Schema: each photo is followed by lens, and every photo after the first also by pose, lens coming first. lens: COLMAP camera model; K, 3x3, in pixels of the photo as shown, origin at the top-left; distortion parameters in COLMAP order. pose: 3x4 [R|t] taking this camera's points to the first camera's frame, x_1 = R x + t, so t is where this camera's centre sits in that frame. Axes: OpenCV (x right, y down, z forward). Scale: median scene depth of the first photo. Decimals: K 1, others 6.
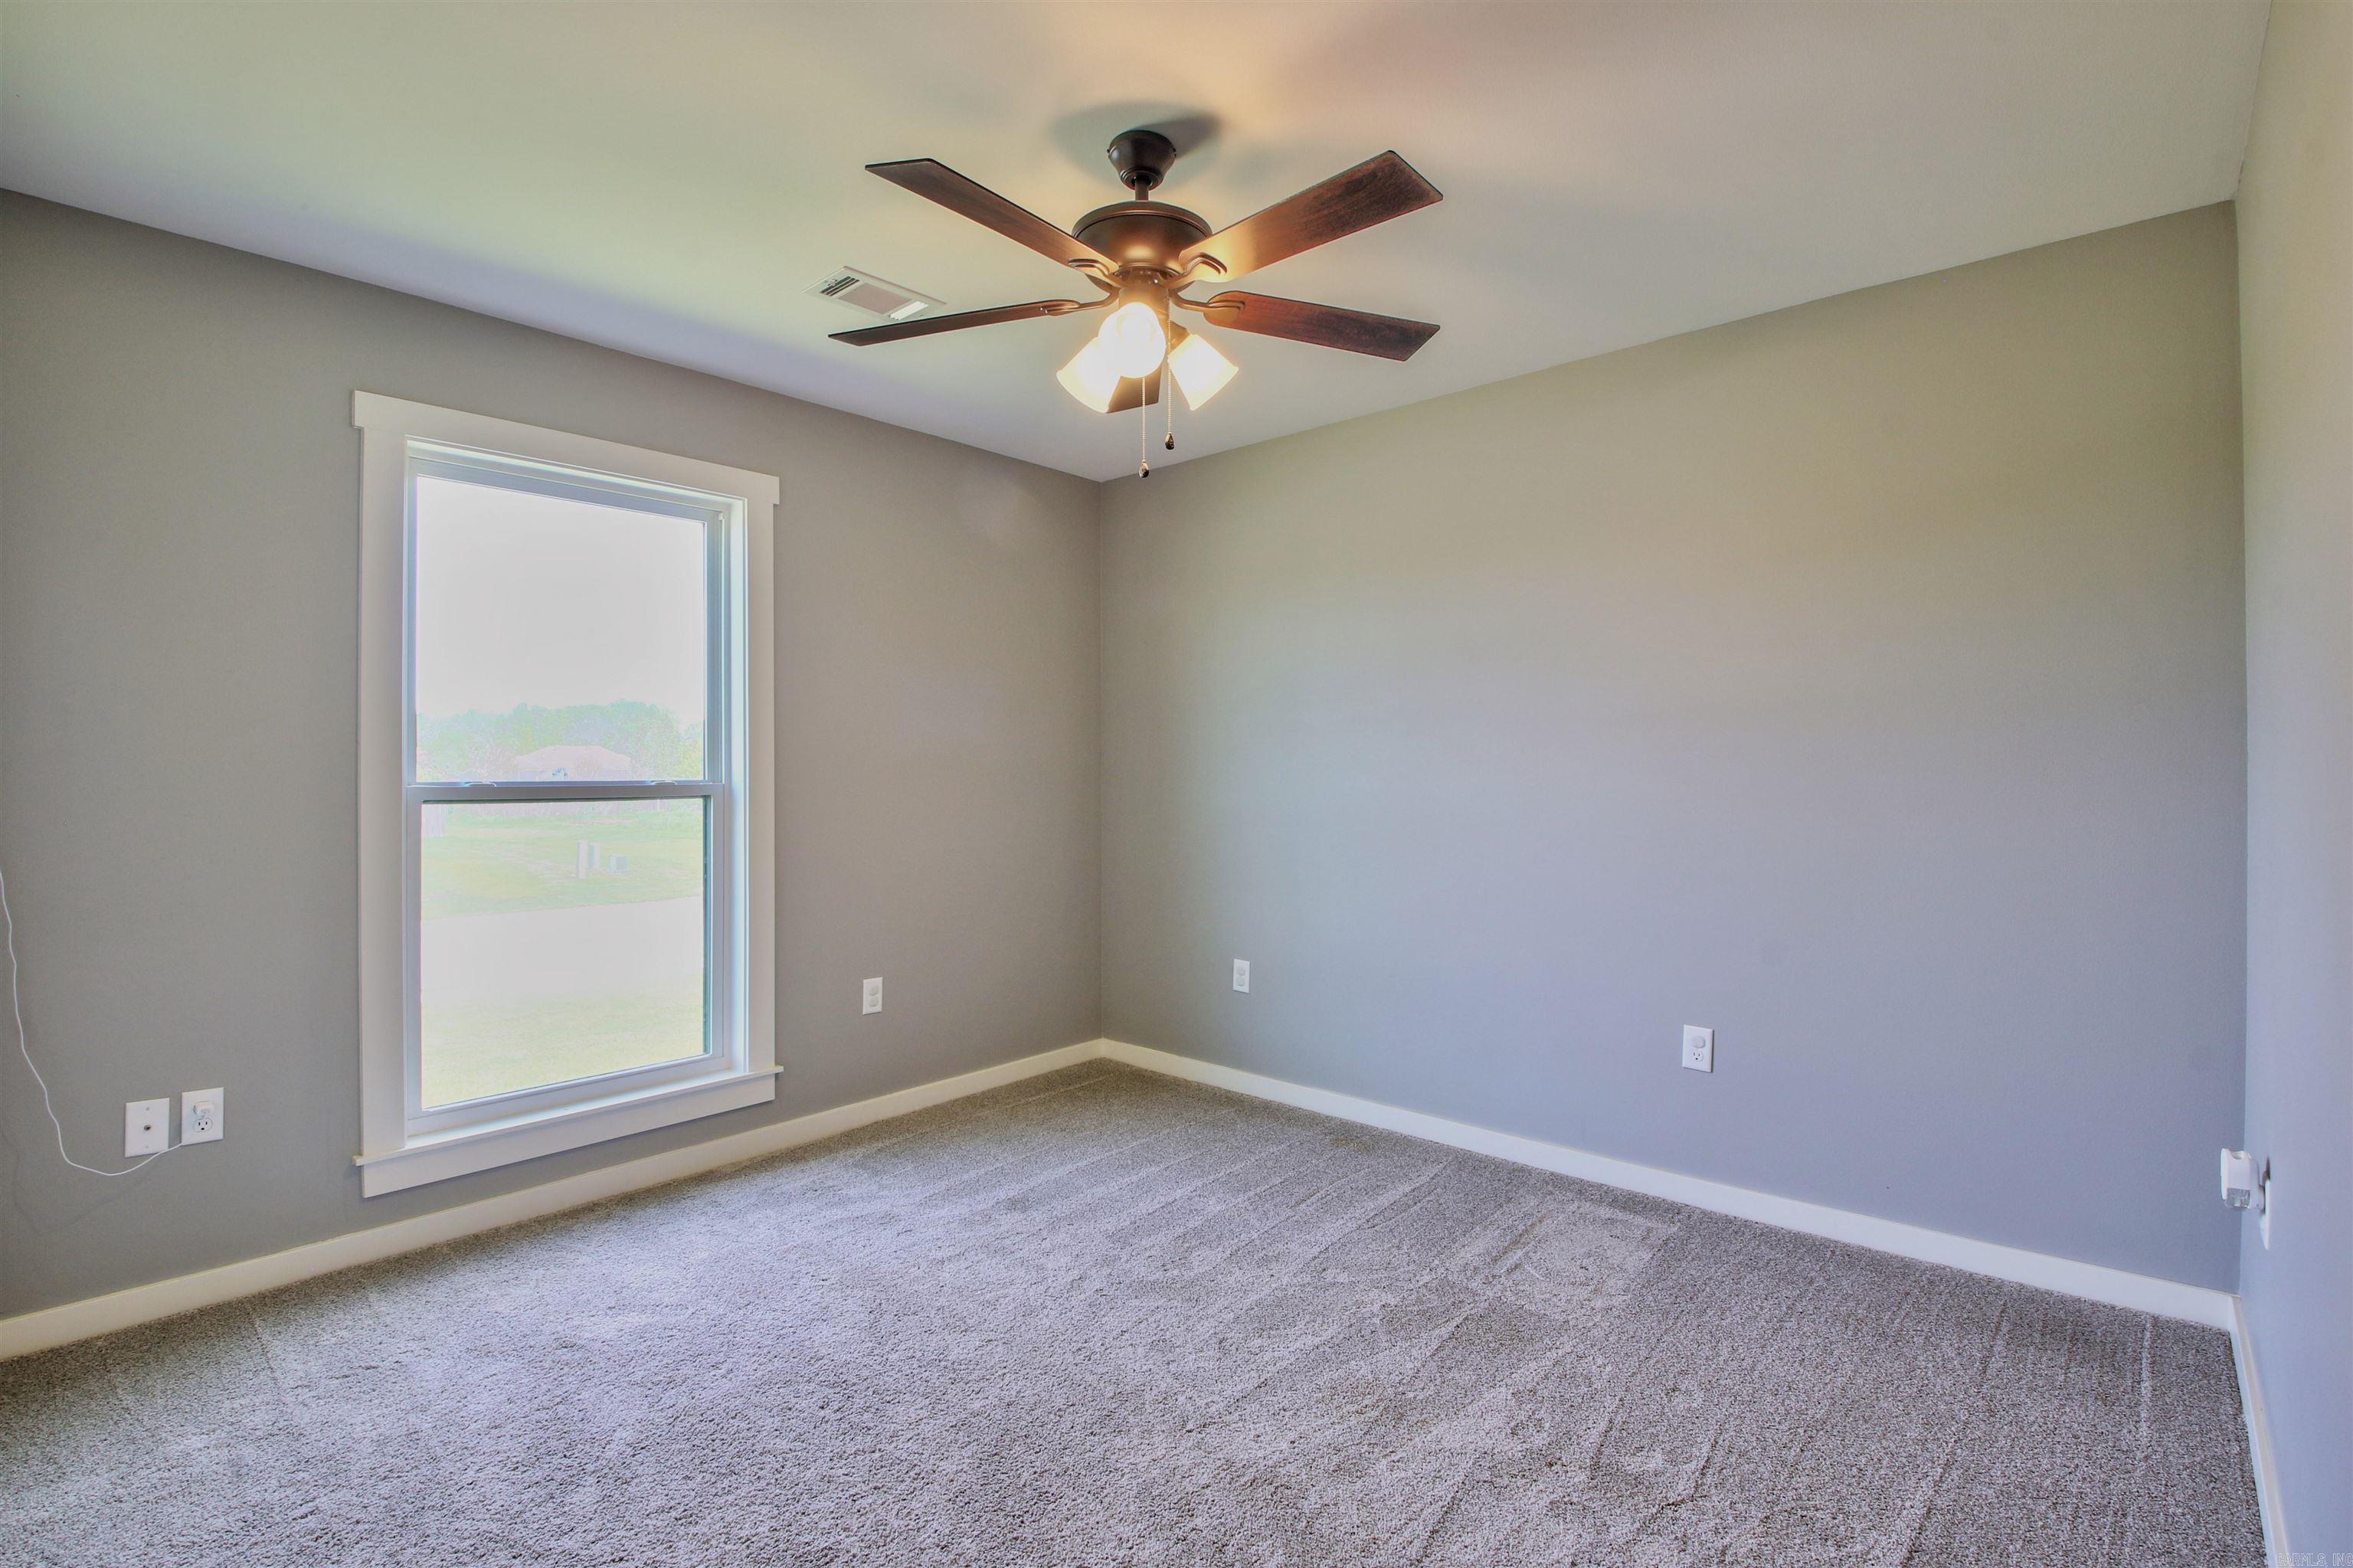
lens RADIAL K [[1102.3, 0, 1175.5], [0, 1102.3, 770.0], [0, 0, 1]] dist [-0.001829, -0.002740]
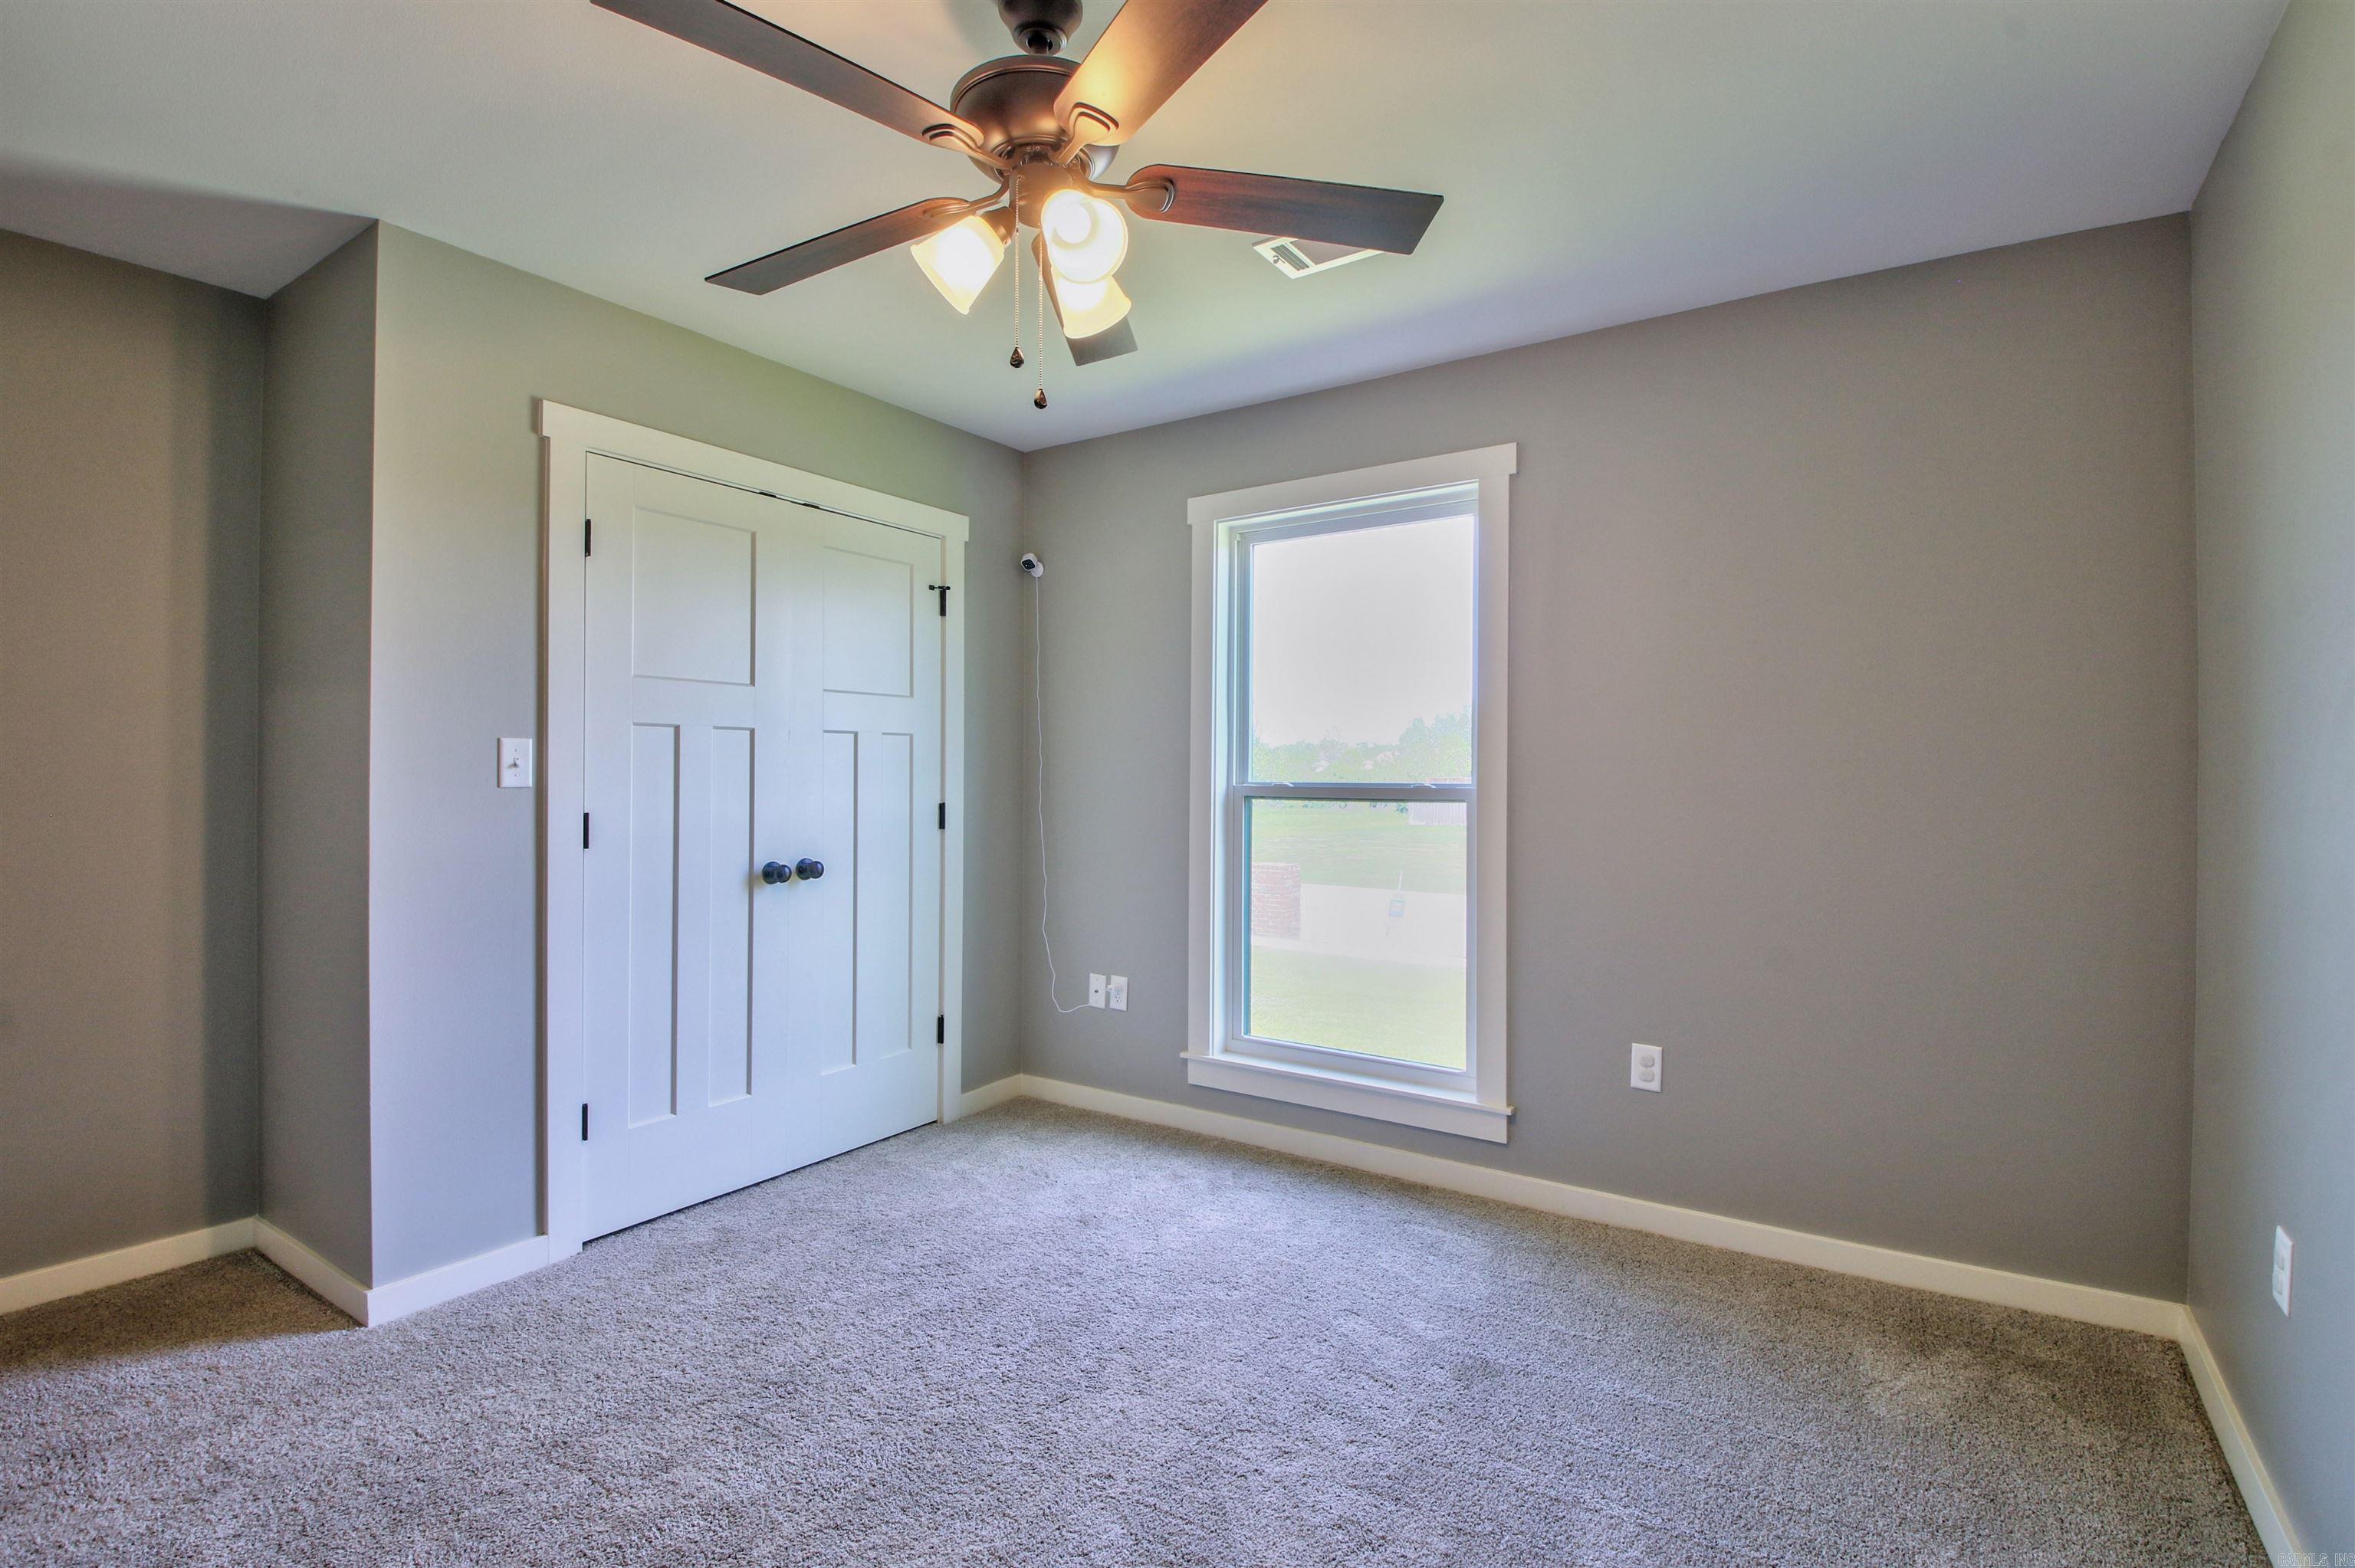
lens RADIAL K [[1103.0, 0, 1183.4], [0, 1103.0, 772.2], [0, 0, 1]] dist [-0.001829, -0.002740]
pose [[0.137488, 0.002900, -0.990499, 0.541563], [-0.004025, 0.999989, 0.002369, -0.002809], [0.990495, 0.003661, 0.137498, 0.694599]]
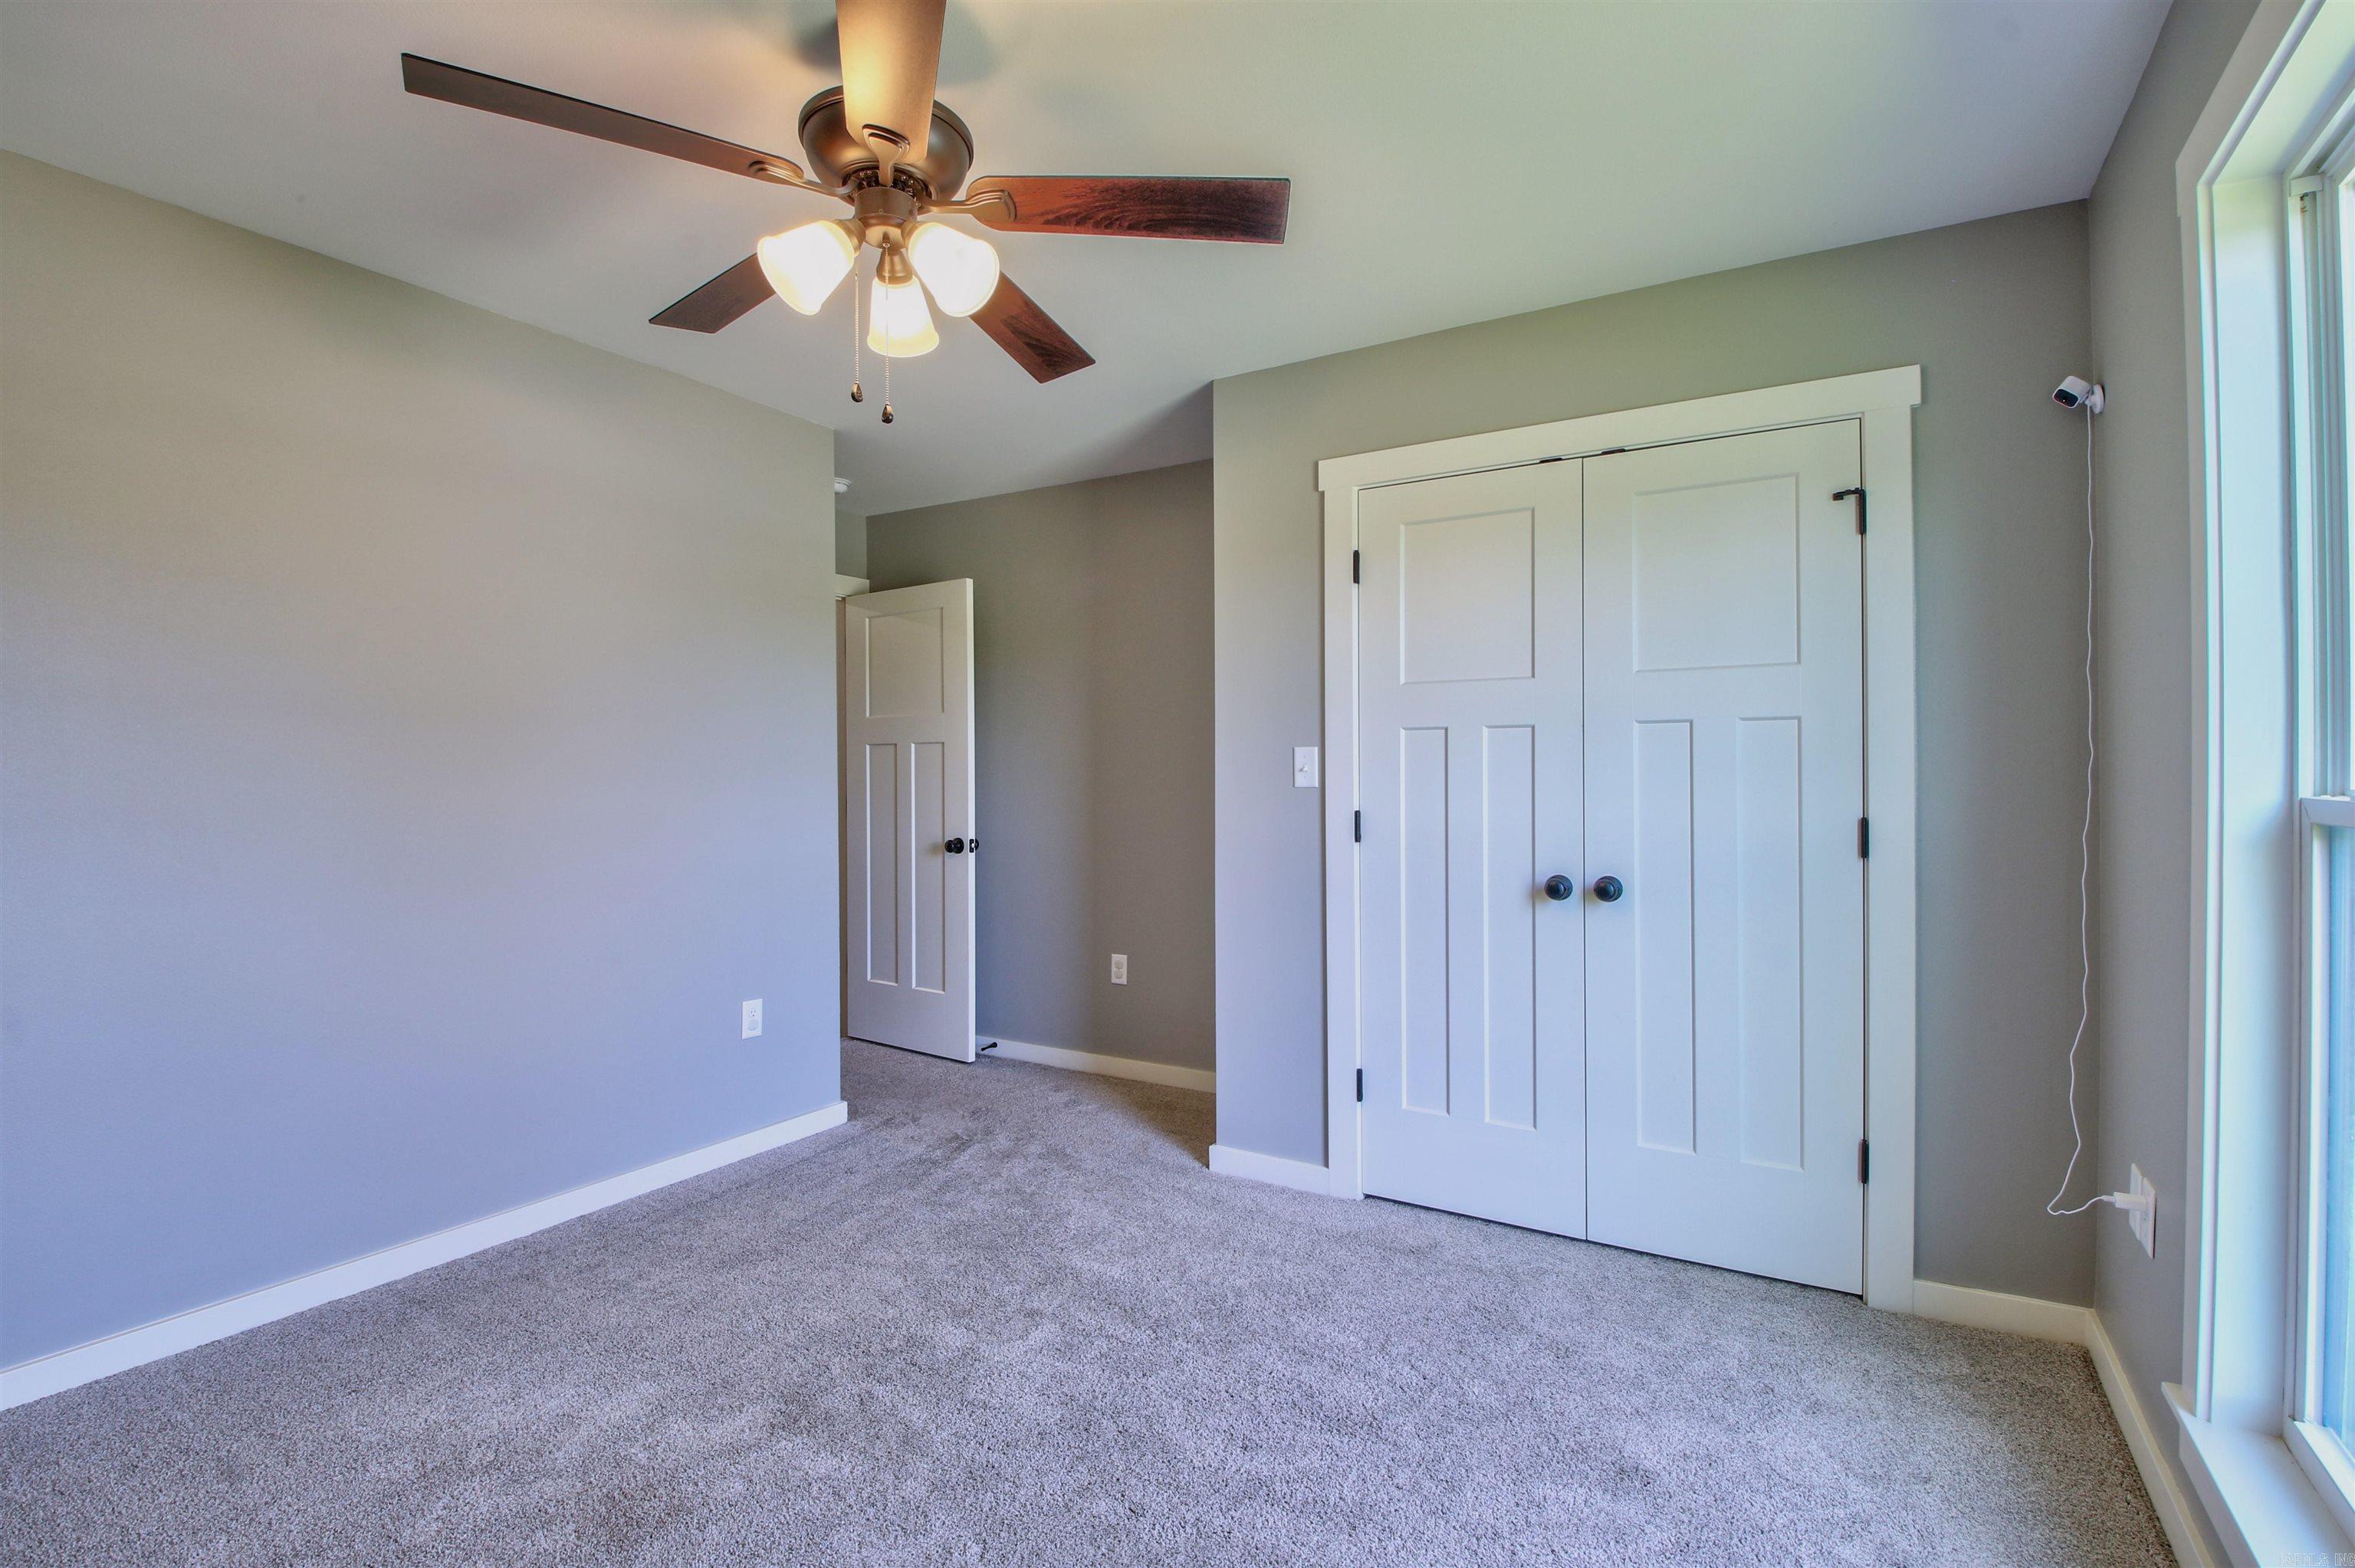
lens RADIAL K [[1103.0, 0, 1187.1], [0, 1103.0, 773.0], [0, 0, 1]] dist [-0.001829, -0.002740]
pose [[-0.982000, 0.009253, -0.188655, -0.067450], [0.009490, 0.999955, -0.000351, -0.001614], [0.188643, -0.002135, -0.982043, 1.293912]]
